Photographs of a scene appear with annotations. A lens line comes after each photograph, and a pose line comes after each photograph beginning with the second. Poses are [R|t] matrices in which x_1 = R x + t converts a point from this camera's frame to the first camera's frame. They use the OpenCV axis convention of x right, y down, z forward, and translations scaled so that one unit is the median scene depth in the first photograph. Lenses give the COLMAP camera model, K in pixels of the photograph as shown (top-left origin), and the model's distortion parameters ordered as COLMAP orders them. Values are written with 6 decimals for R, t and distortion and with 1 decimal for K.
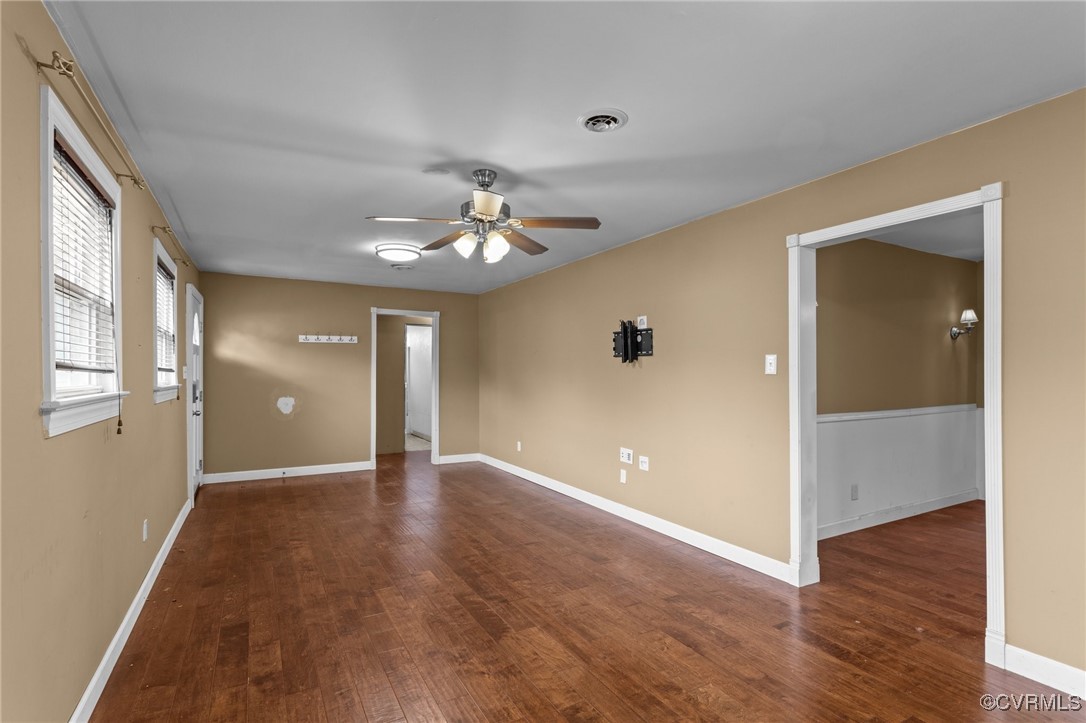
lens RADIAL K [[516.7, 0, 539.3], [0, 516.7, 366.6], [0, 0, 1]] dist [-0.000567, 0.000558]
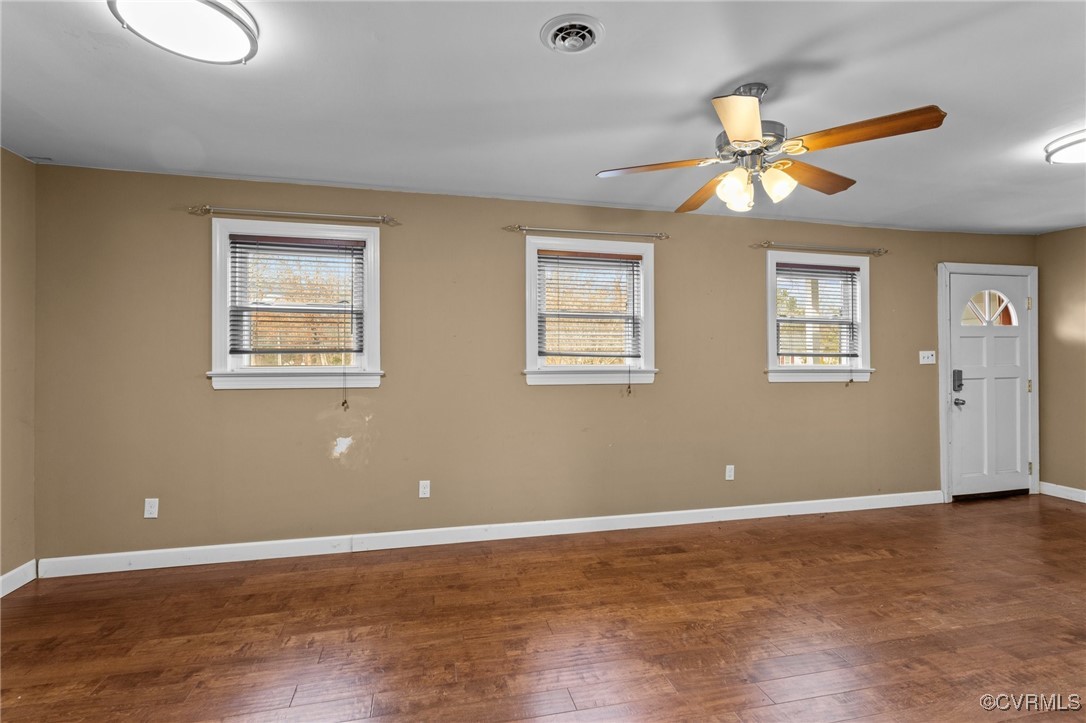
lens RADIAL K [[507.0, 0, 540.8], [0, 507.0, 355.0], [0, 0, 1]] dist [0.000035, 0.000484]
pose [[-0.266383, -0.004437, -0.963857, 0.484333], [0.010656, 0.999915, -0.007548, 0.007187], [0.963808, -0.012282, -0.266313, 0.640574]]
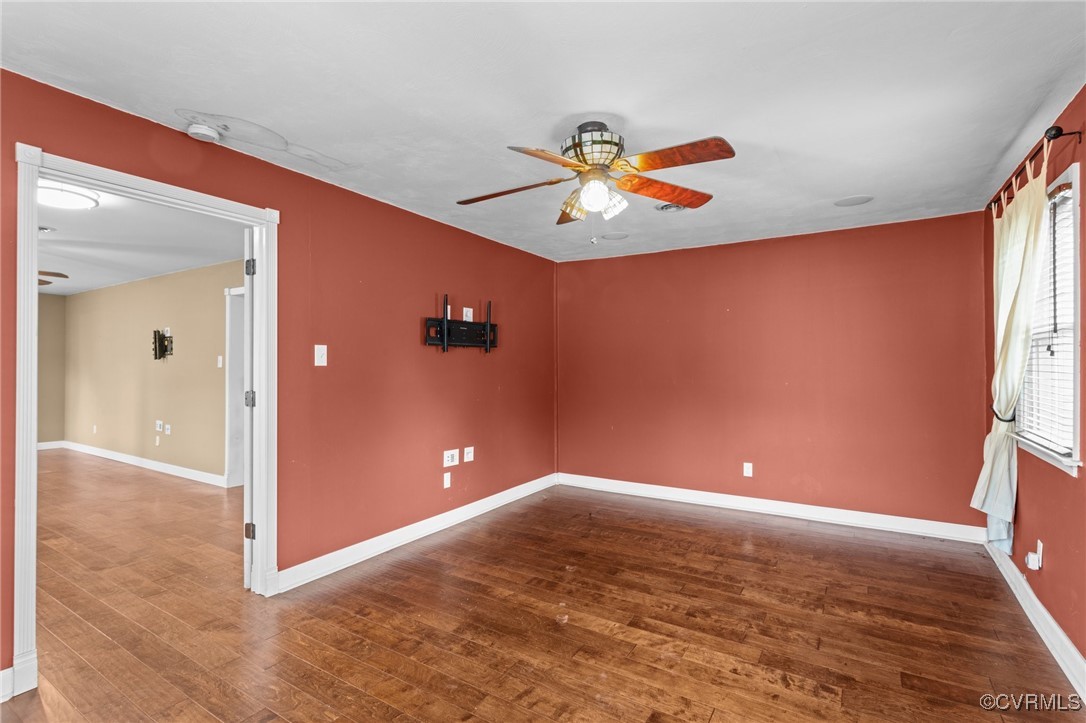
lens RADIAL K [[514.7, 0, 536.8], [0, 514.7, 360.8], [0, 0, 1]] dist [-0.000065, 0.000342]
pose [[0.881019, -0.001206, 0.473079, 0.448542], [-0.002527, 0.999970, 0.007255, -0.018423], [-0.473074, -0.007587, 0.880990, -0.784456]]
